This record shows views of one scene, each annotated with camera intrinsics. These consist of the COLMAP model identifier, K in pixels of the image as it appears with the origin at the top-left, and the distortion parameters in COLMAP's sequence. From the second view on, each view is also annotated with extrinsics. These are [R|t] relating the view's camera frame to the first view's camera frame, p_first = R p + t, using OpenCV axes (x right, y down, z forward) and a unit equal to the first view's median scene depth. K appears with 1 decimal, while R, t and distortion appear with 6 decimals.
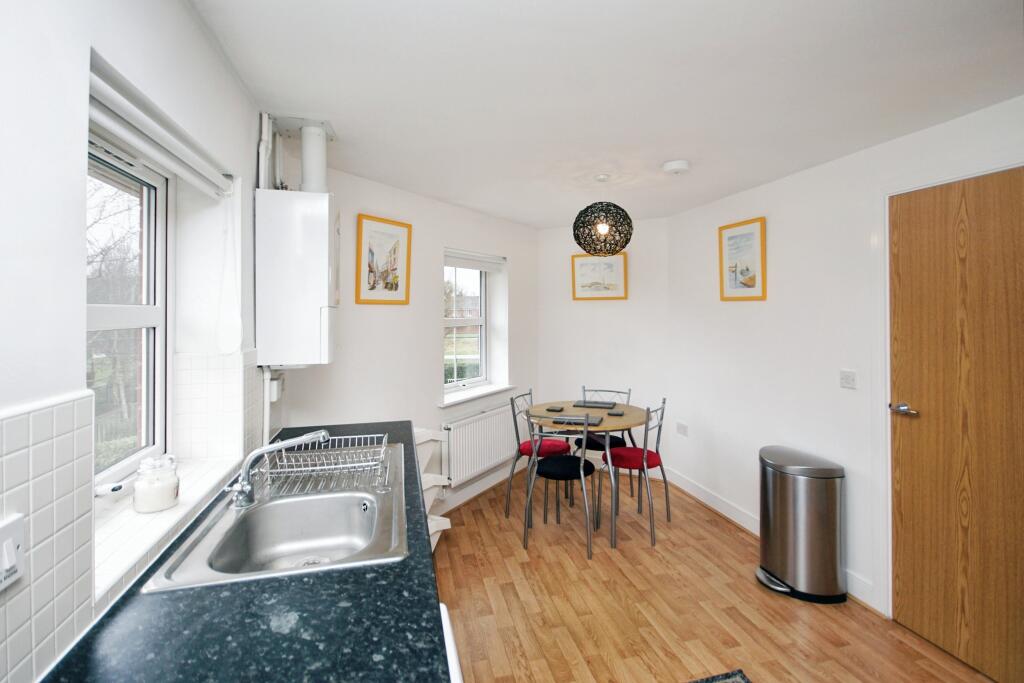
lens RADIAL K [[469.3, 0, 505.1], [0, 469.3, 318.6], [0, 0, 1]] dist [-0.019506, 0.000936]
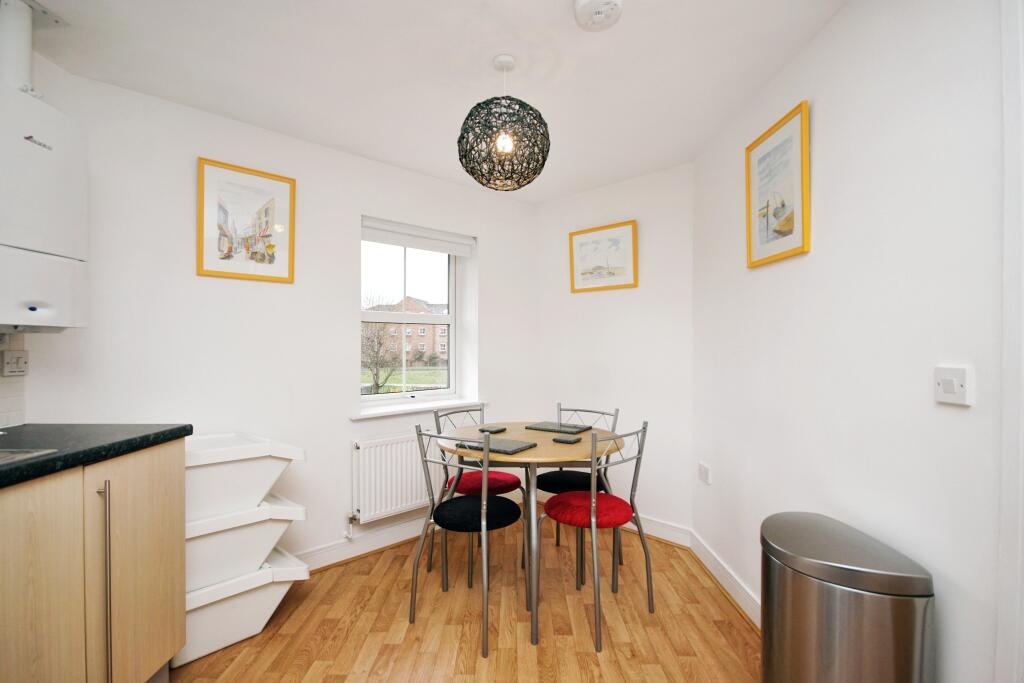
lens RADIAL K [[473.8, 0, 495.8], [0, 473.8, 357.7], [0, 0, 1]] dist [0.005510, -0.002262]
pose [[0.964889, 0.015050, -0.262225, 0.338062], [-0.011161, 0.999805, 0.016314, 0.079390], [0.262419, -0.012815, 0.964869, 0.340842]]
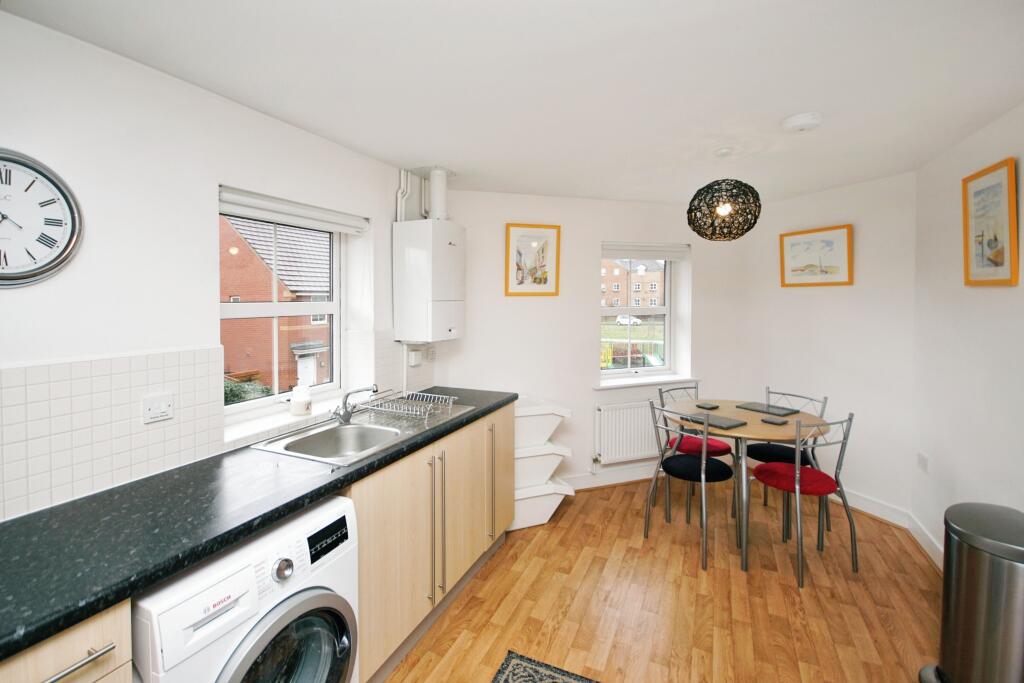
lens RADIAL K [[445.4, 0, 487.1], [0, 445.4, 317.9], [0, 0, 1]] dist [0.001762, -0.005831]
pose [[0.765366, 0.023999, -0.643147, 0.378542], [-0.002785, 0.999419, 0.033980, -0.012935], [0.643589, -0.024216, 0.764988, 0.053163]]
